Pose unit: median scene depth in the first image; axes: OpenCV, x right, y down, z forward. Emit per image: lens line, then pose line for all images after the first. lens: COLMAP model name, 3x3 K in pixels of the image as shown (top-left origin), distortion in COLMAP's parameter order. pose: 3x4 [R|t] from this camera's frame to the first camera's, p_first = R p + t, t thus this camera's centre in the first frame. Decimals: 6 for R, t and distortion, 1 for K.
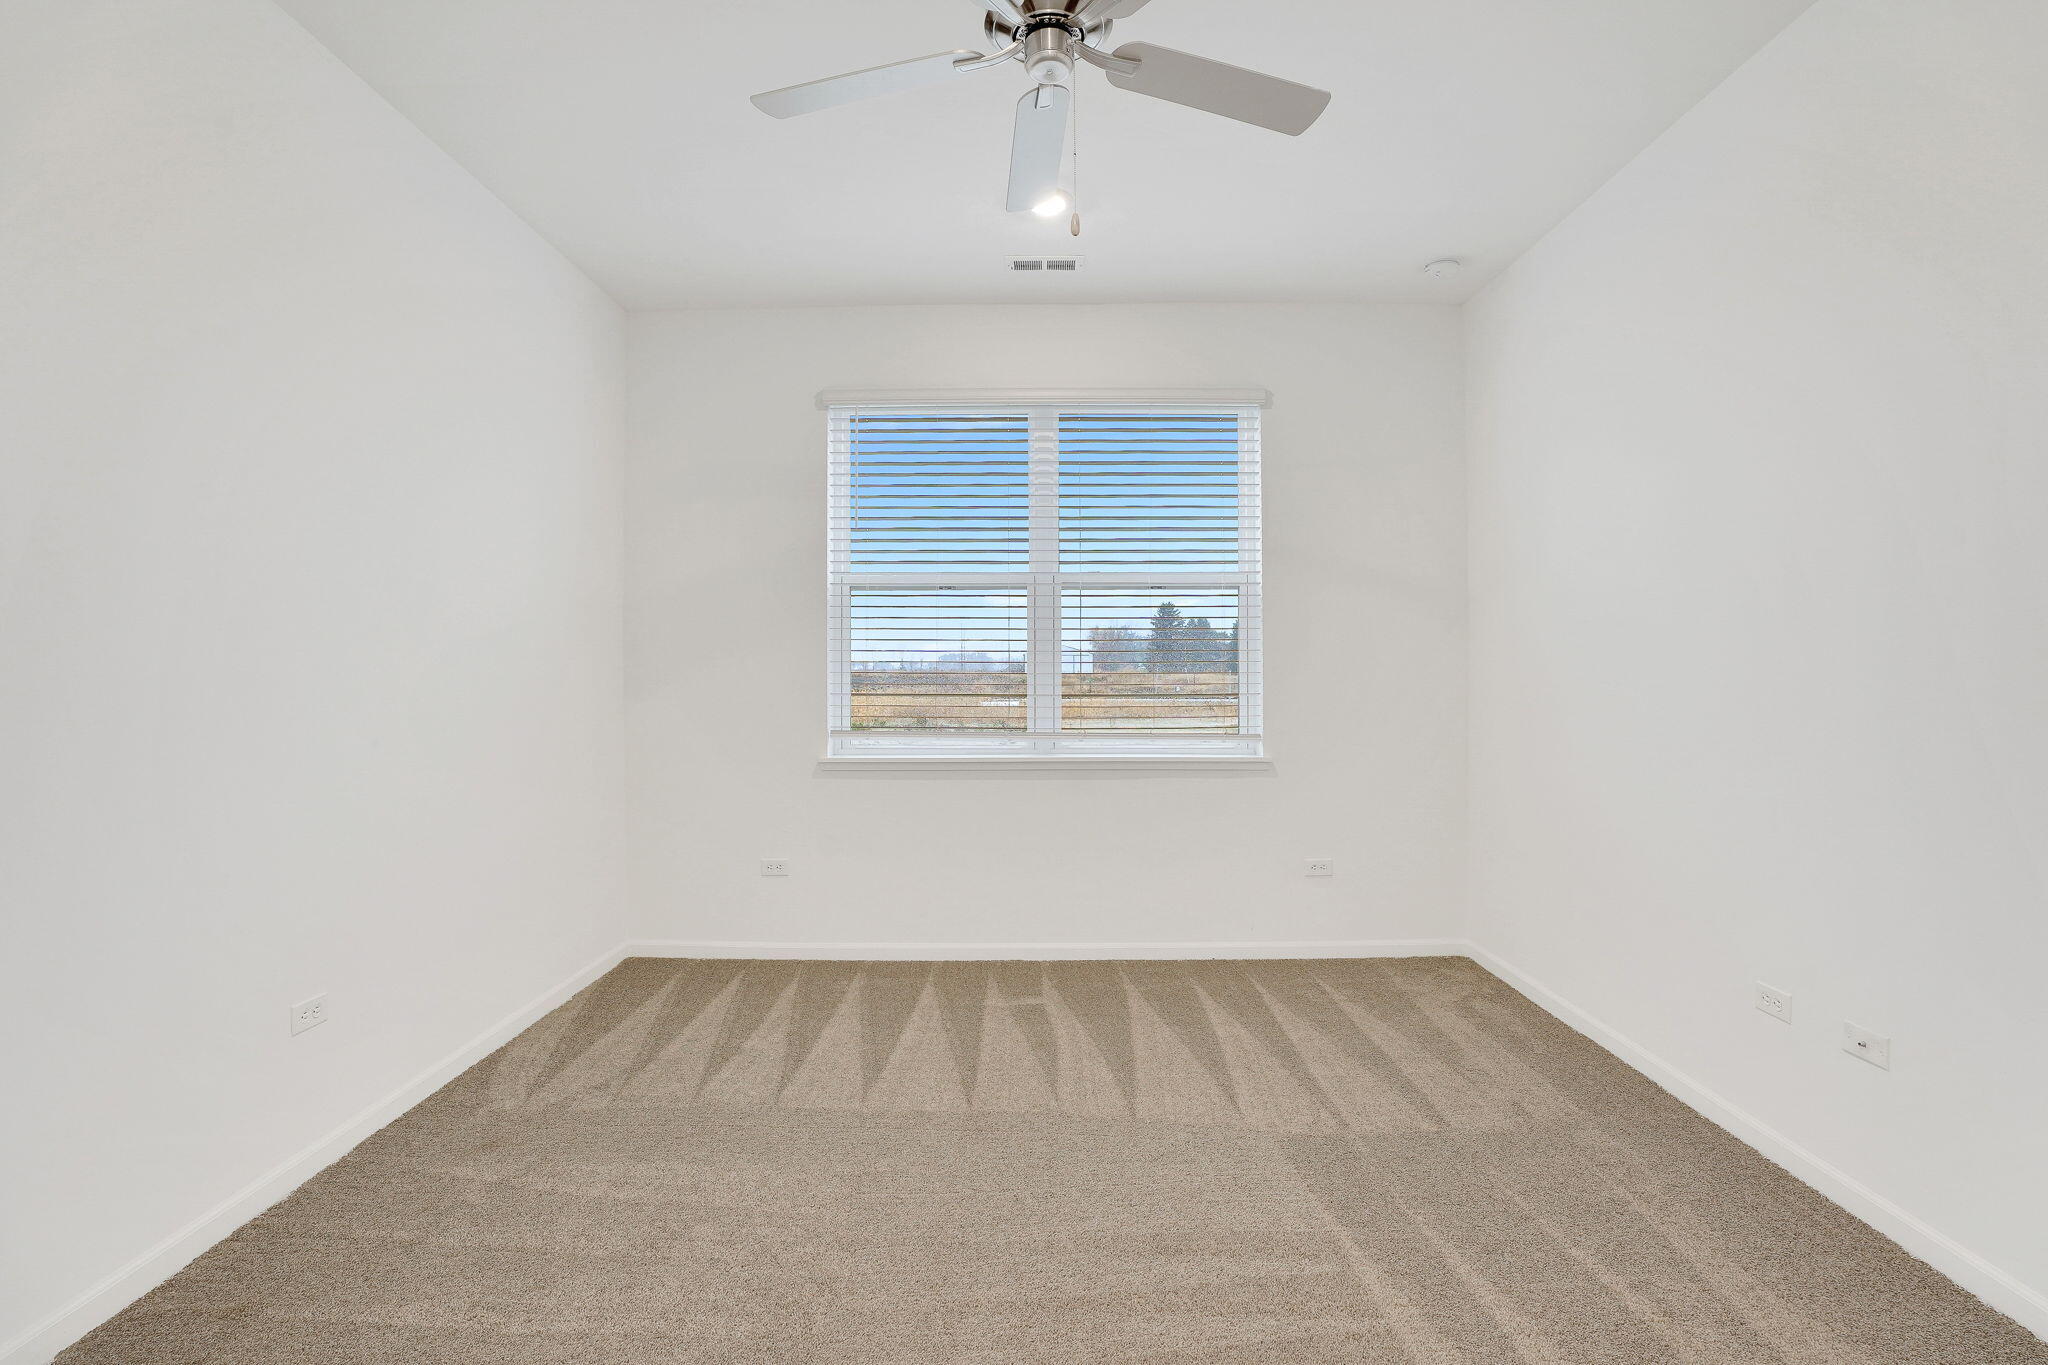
lens RADIAL K [[981.9, 0, 1026.0], [0, 981.9, 681.0], [0, 0, 1]] dist [-0.064809, 0.005584]
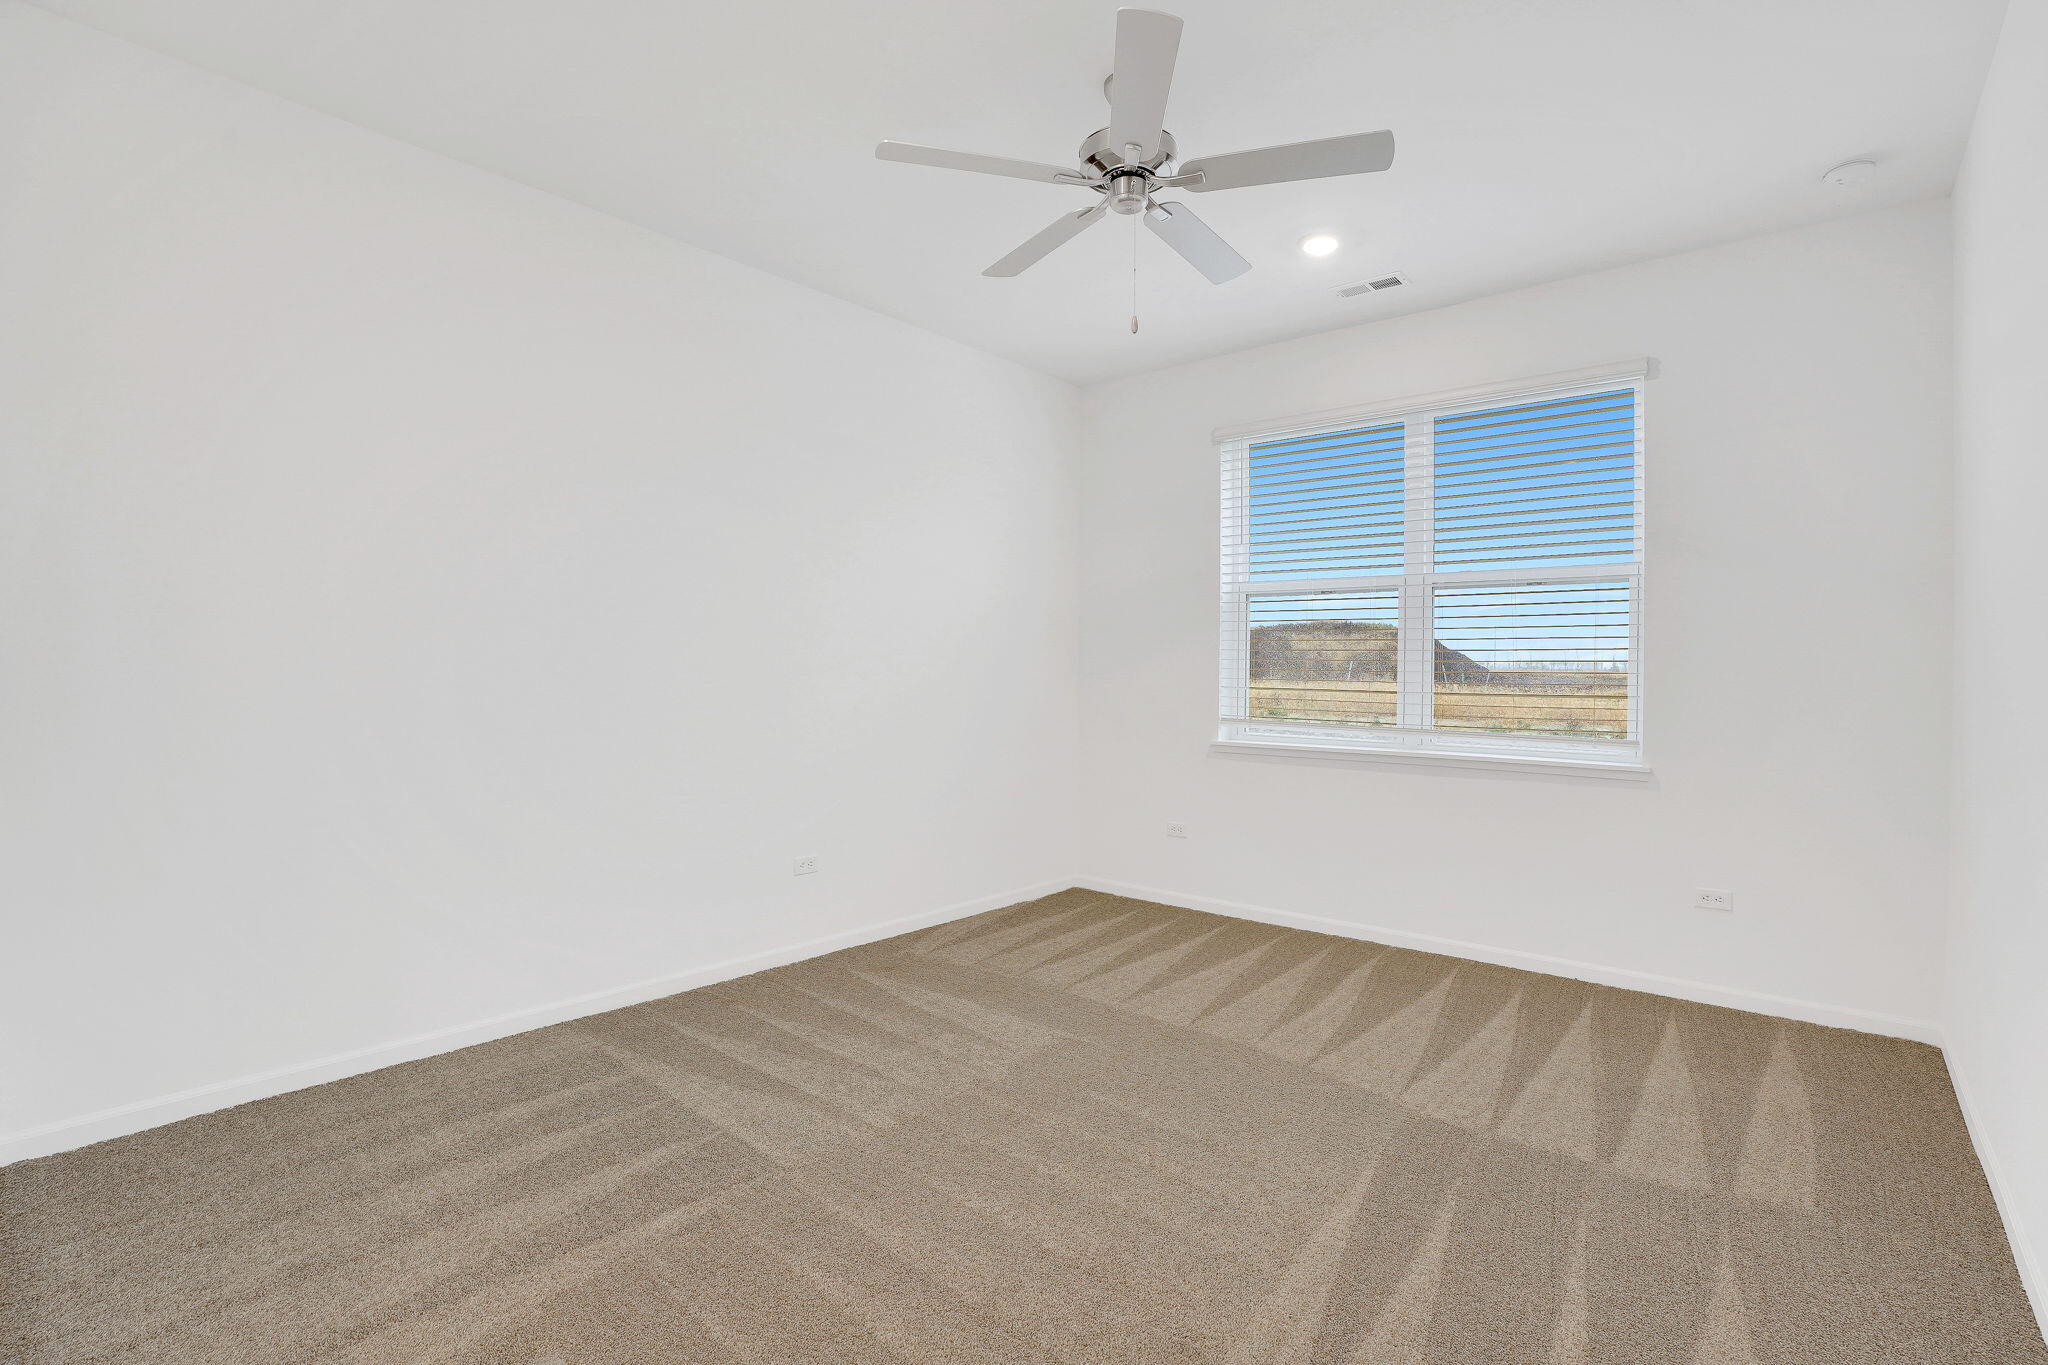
lens RADIAL K [[981.9, 0, 1014.9], [0, 981.9, 680.5], [0, 0, 1]] dist [-0.064809, 0.005584]
pose [[0.752506, 0.016924, -0.658368, 0.449855], [-0.015330, 0.999849, 0.008180, -0.000624], [0.658407, 0.003937, 0.752652, -0.052486]]
